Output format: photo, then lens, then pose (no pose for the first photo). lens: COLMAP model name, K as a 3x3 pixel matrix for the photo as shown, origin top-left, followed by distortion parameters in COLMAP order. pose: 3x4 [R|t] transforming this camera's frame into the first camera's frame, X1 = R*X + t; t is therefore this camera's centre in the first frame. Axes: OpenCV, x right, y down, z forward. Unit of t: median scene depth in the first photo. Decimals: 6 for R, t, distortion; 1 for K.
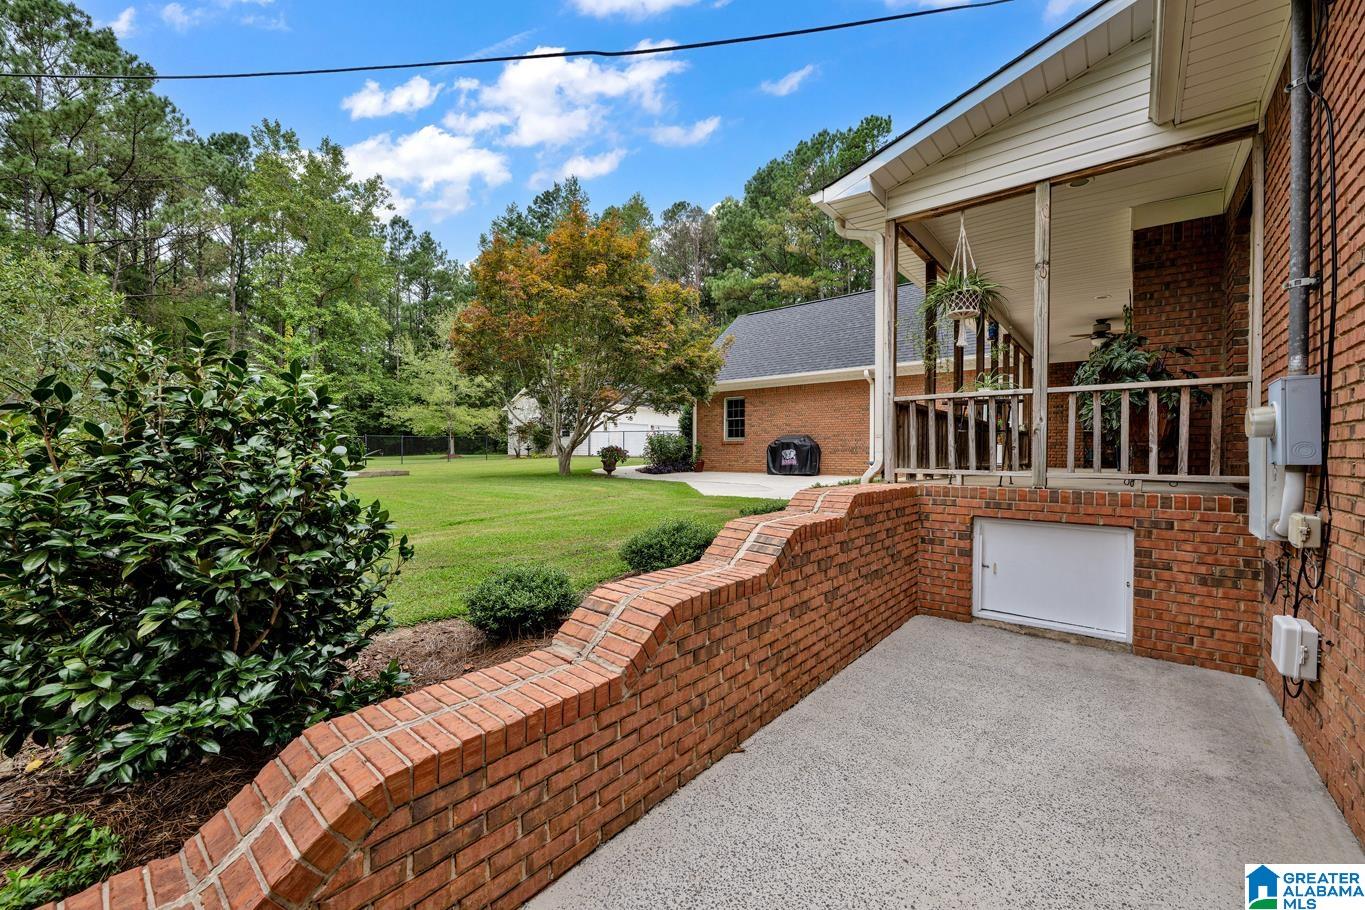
lens RADIAL K [[538.0, 0, 682.5], [0, 538.0, 456.1], [0, 0, 1]] dist [0.002899, -0.000354]
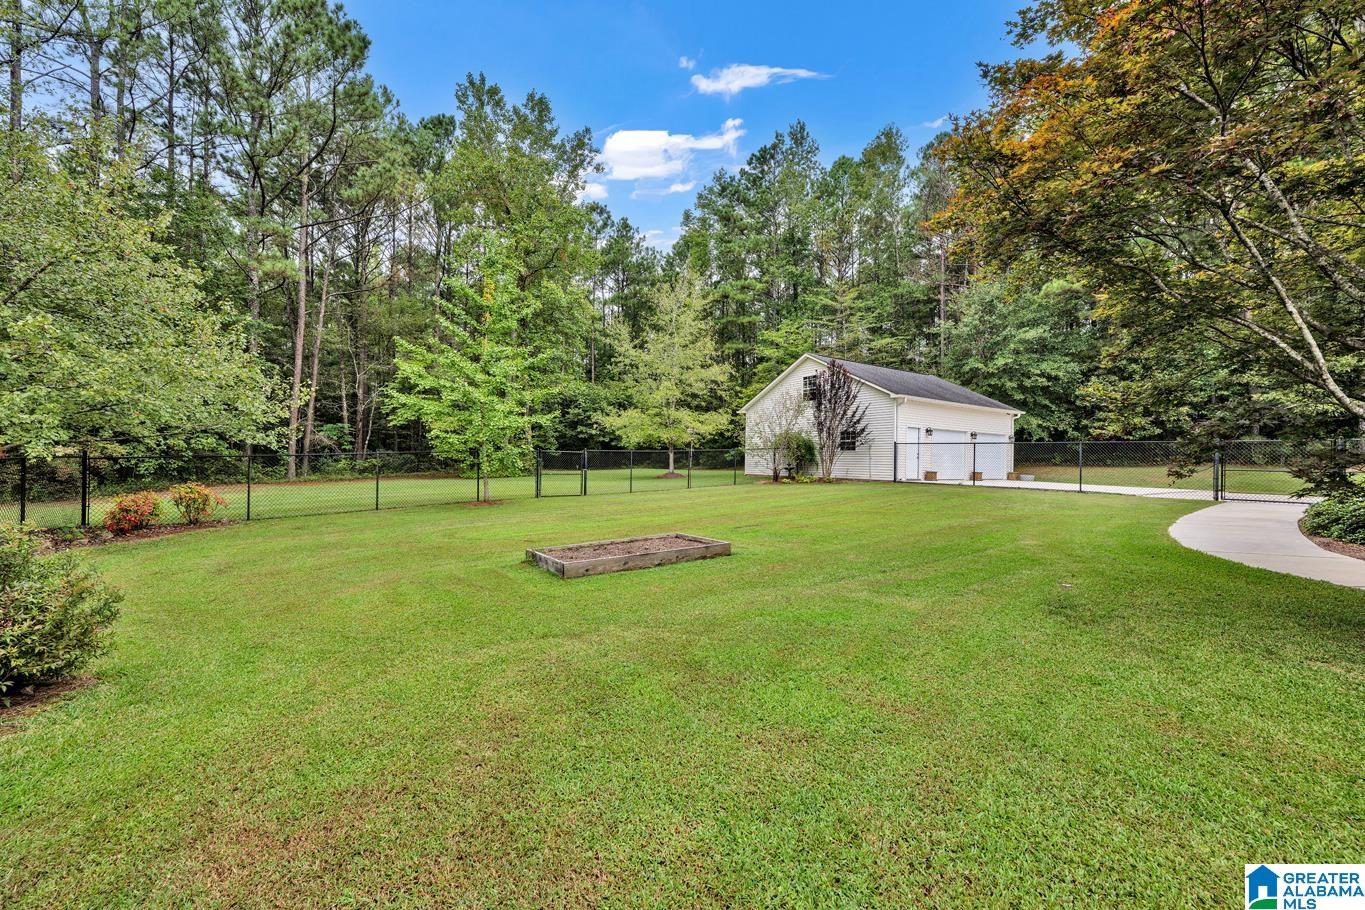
lens RADIAL K [[538.0, 0, 682.2], [0, 538.0, 446.5], [0, 0, 1]] dist [0.002899, -0.000354]
pose [[0.959825, -0.000469, -0.280601, -0.192353], [-0.008734, 0.999464, -0.031546, -0.015681], [0.280465, 0.032730, 0.959306, 0.267472]]
